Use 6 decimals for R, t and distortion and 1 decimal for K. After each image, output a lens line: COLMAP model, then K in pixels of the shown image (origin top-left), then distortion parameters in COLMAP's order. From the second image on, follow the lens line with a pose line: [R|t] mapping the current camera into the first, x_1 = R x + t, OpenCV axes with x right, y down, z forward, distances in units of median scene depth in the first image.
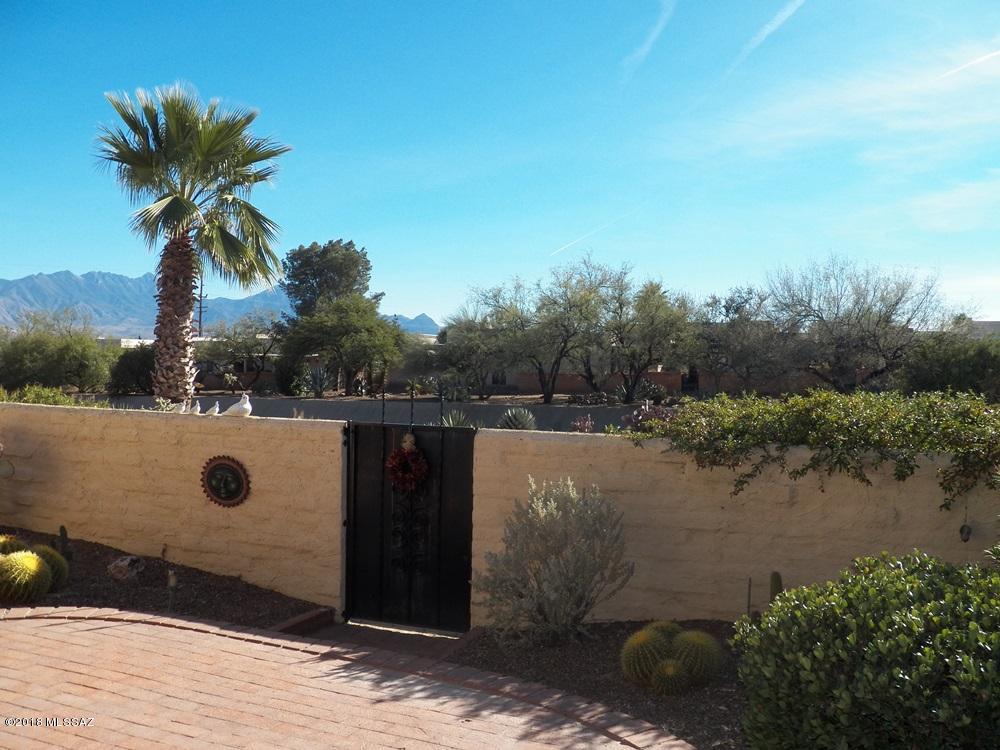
lens RADIAL K [[911.4, 0, 504.6], [0, 911.4, 377.4], [0, 0, 1]] dist [-0.094308, 0.020300]
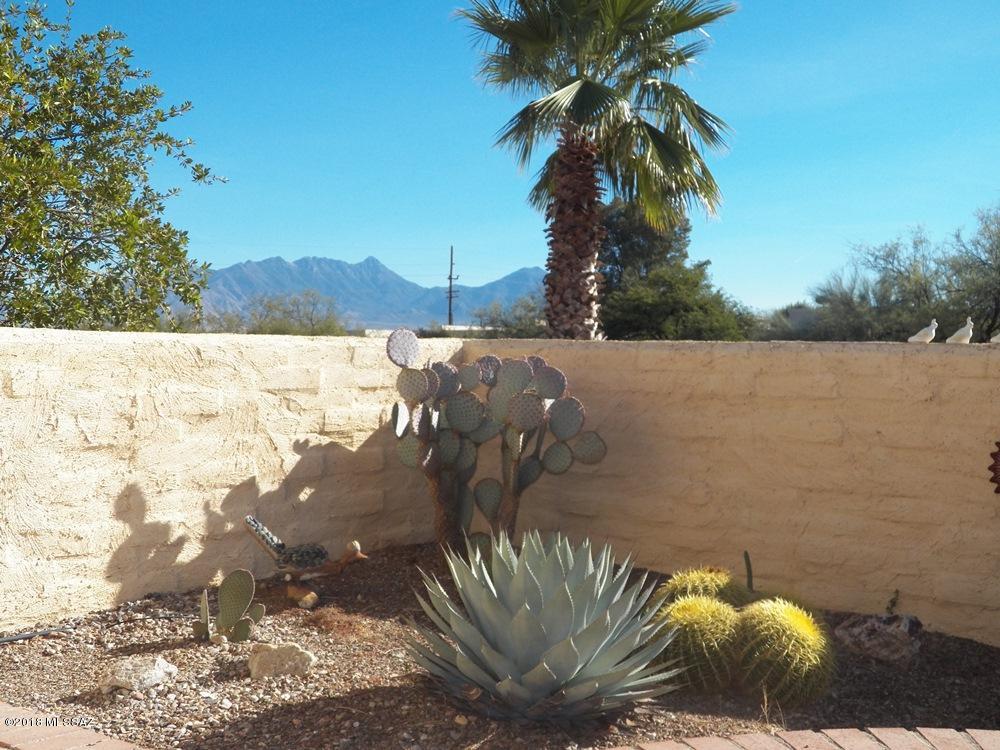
lens RADIAL K [[1160.7, 0, 476.2], [0, 1160.7, 373.7], [0, 0, 1]] dist [-0.092790, 0.000000]
pose [[0.959129, -0.004666, -0.282929, -0.185591], [0.002610, 0.999967, -0.007645, 0.027243], [0.282956, 0.006594, 0.959110, 0.123910]]
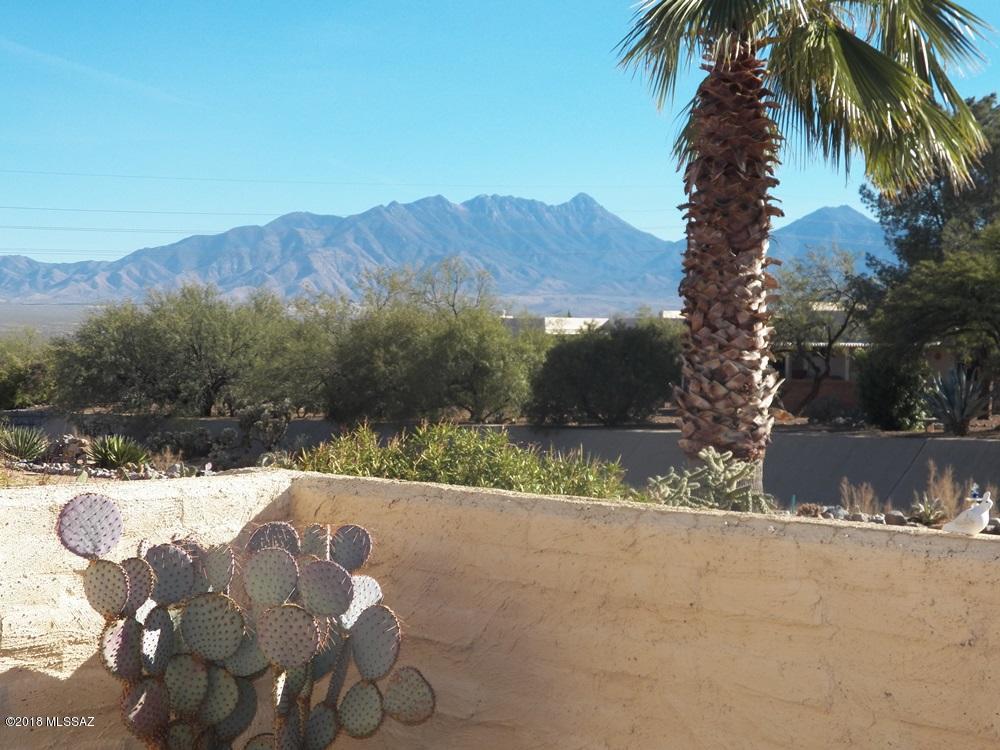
lens RADIAL K [[1815.1, 0, 498.1], [0, 1815.1, 371.6], [0, 0, 1]] dist [0.010846, 0.000000]
pose [[0.911380, -0.008107, -0.411486, -0.113318], [0.004121, 0.999936, -0.010572, -0.003263], [0.411546, 0.007939, 0.911355, 0.178011]]
